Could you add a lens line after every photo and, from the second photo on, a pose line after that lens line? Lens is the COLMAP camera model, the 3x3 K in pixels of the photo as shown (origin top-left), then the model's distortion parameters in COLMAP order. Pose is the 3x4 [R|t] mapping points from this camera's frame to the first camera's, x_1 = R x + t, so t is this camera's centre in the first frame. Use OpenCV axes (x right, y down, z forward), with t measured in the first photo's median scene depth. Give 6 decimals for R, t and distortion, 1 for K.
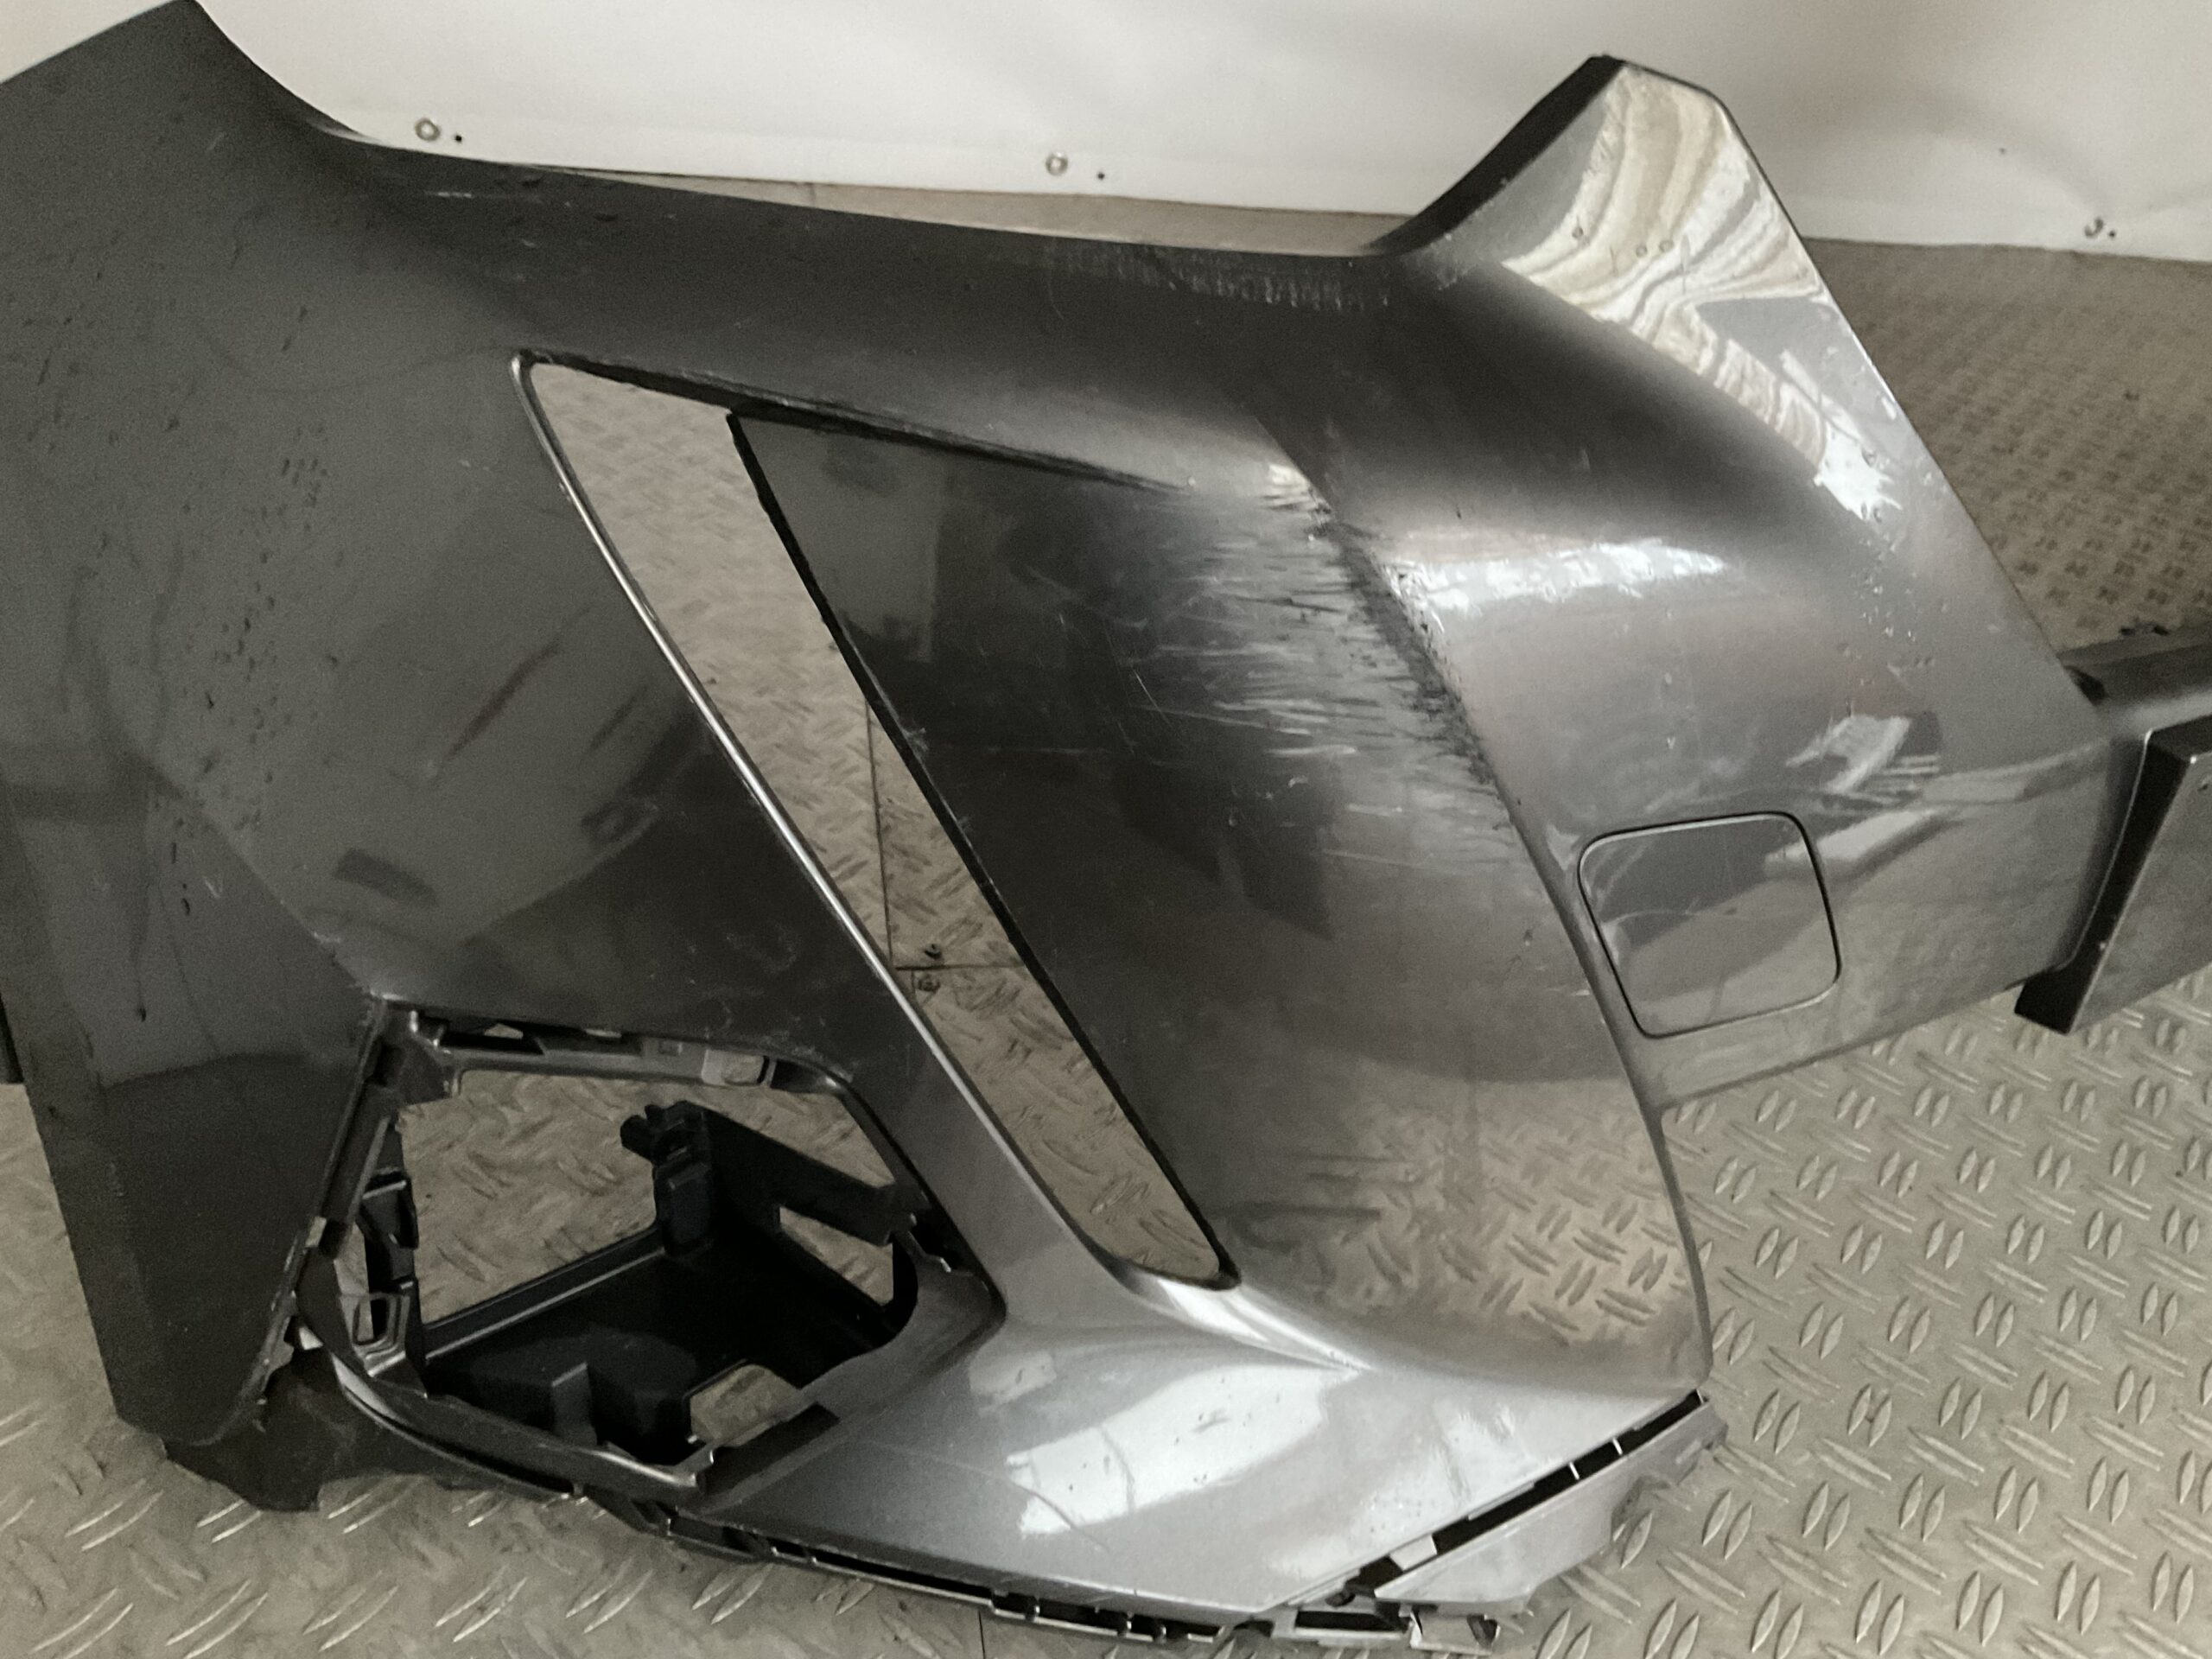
lens RADIAL K [[1851.2, 0, 1101.9], [0, 1851.2, 843.3], [0, 0, 1]] dist [0.012610, -0.041495]
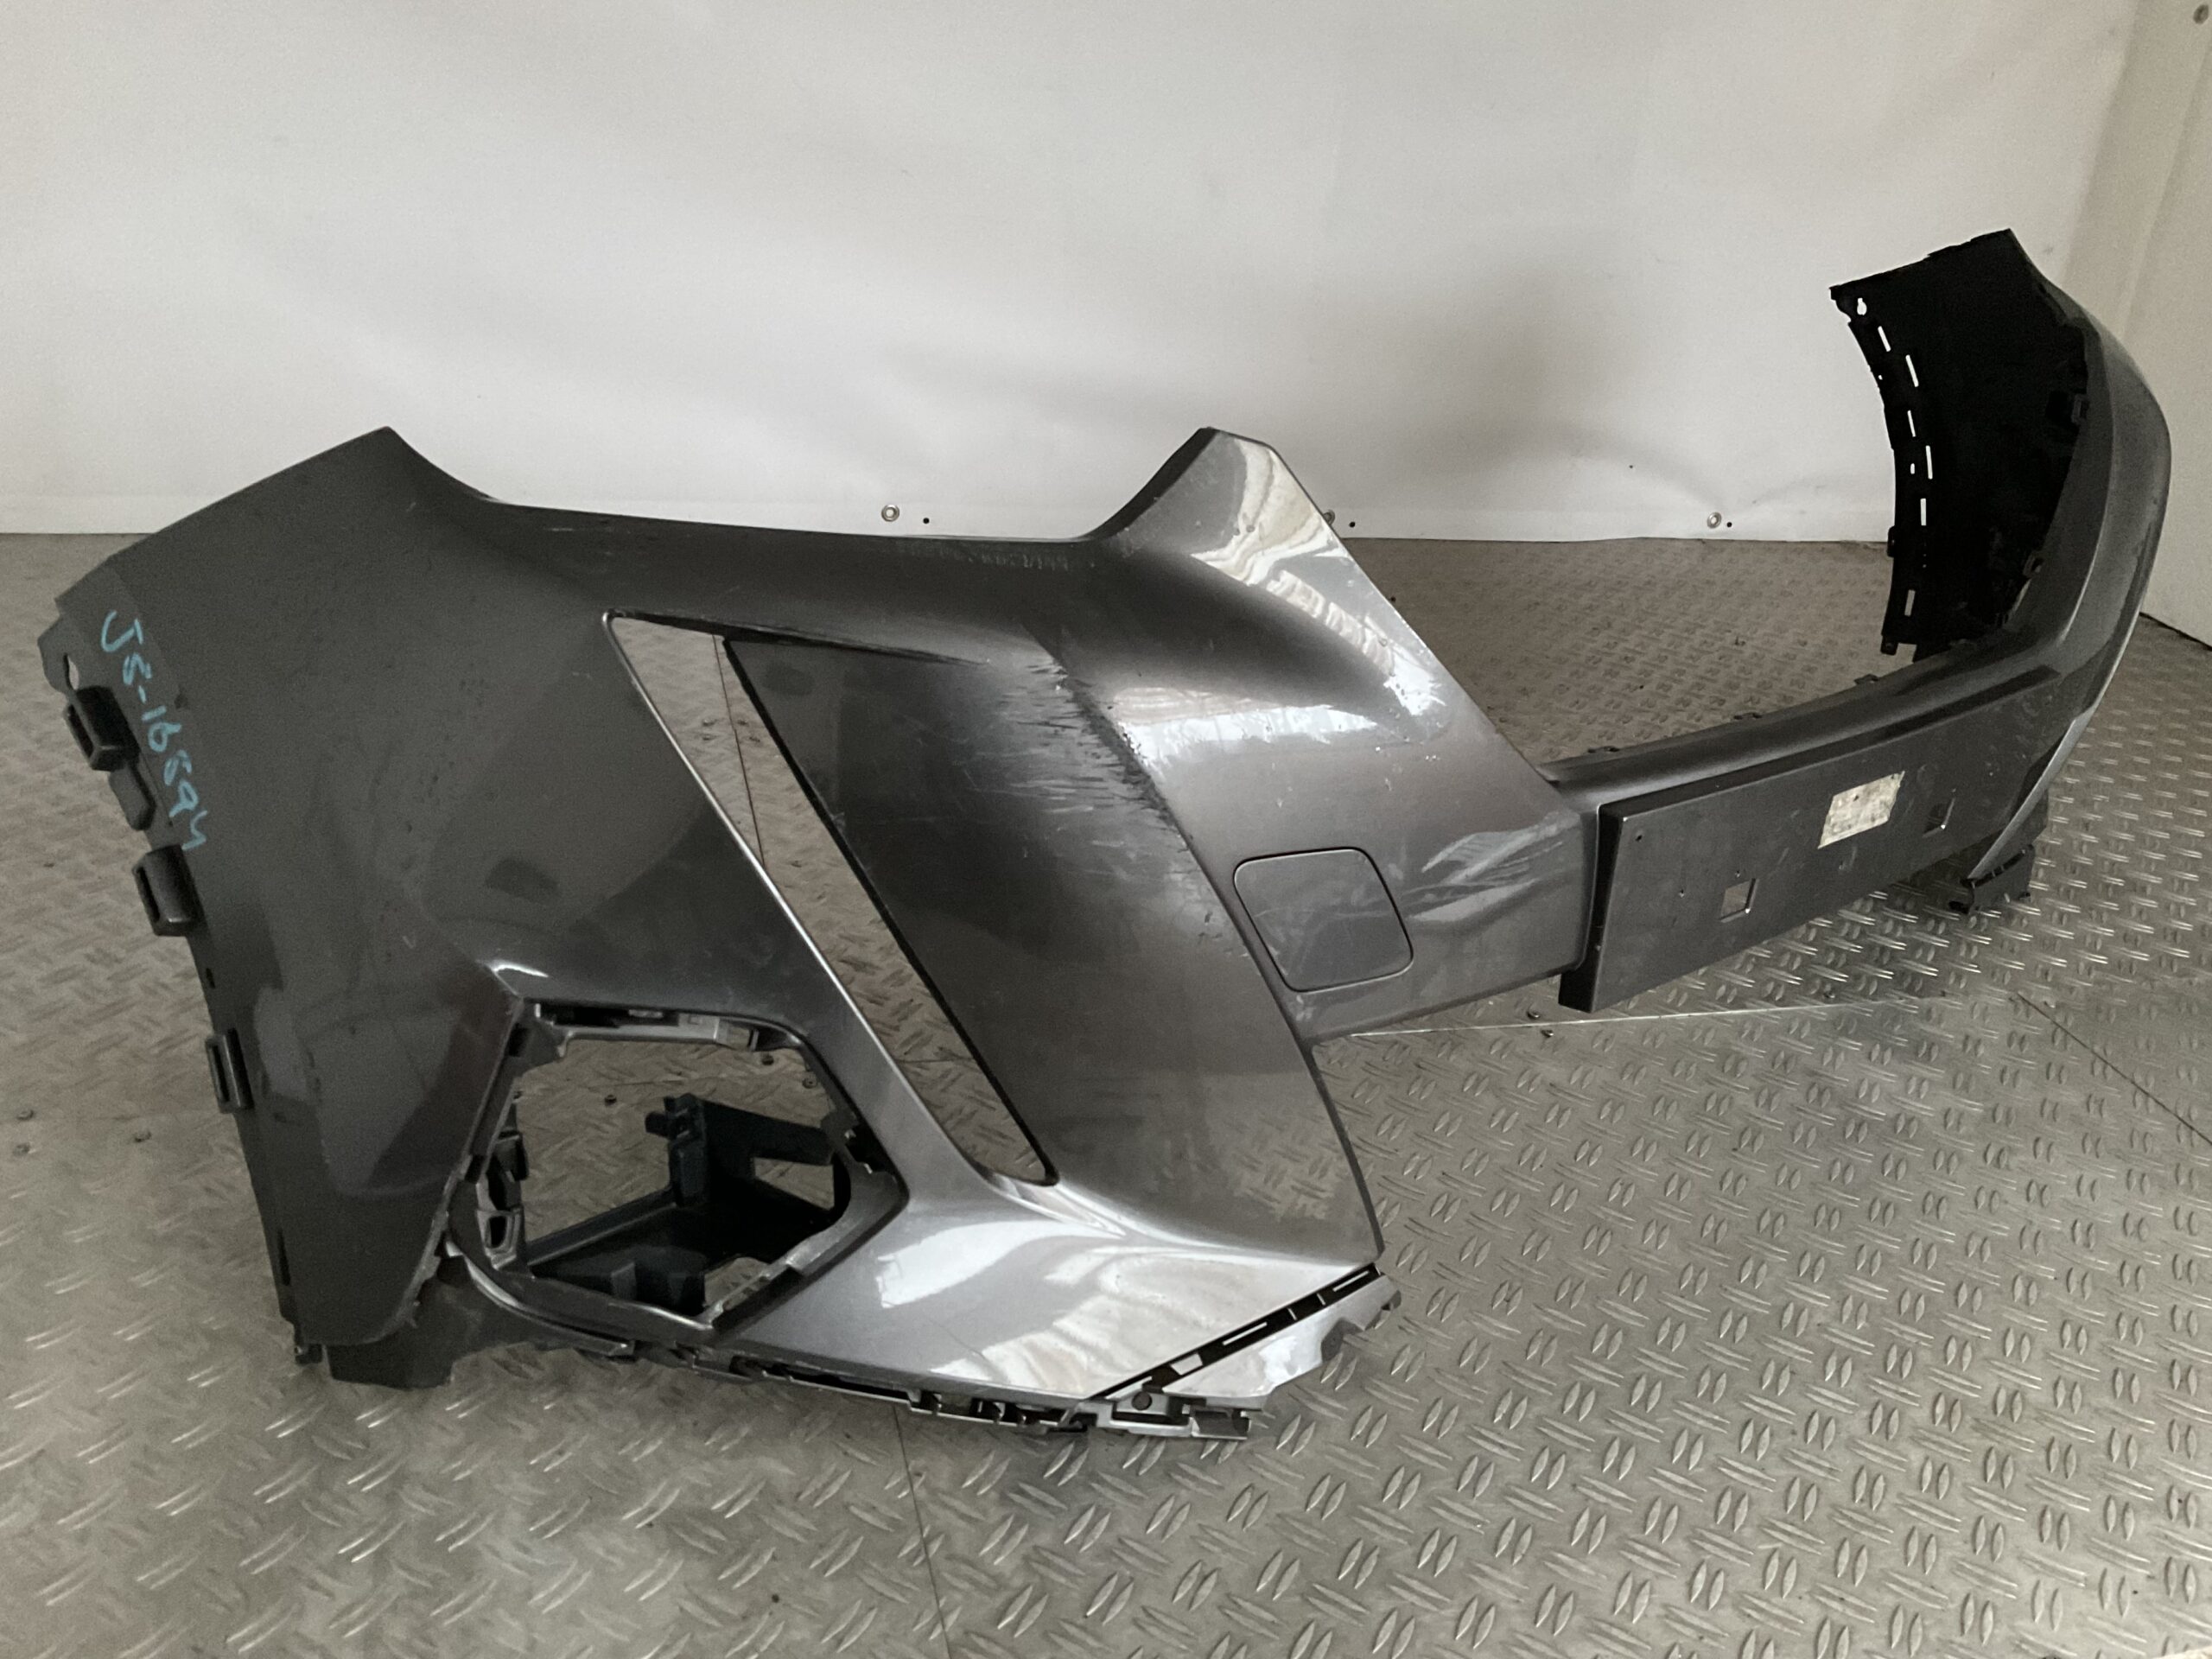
lens RADIAL K [[1851.2, 0, 1082.5], [0, 1851.2, 834.5], [0, 0, 1]] dist [0.012610, -0.041495]
pose [[0.995488, -0.058776, 0.074486, -0.003330], [0.071234, 0.981537, -0.177515, 0.219619], [-0.062677, 0.182020, 0.981295, -0.549501]]
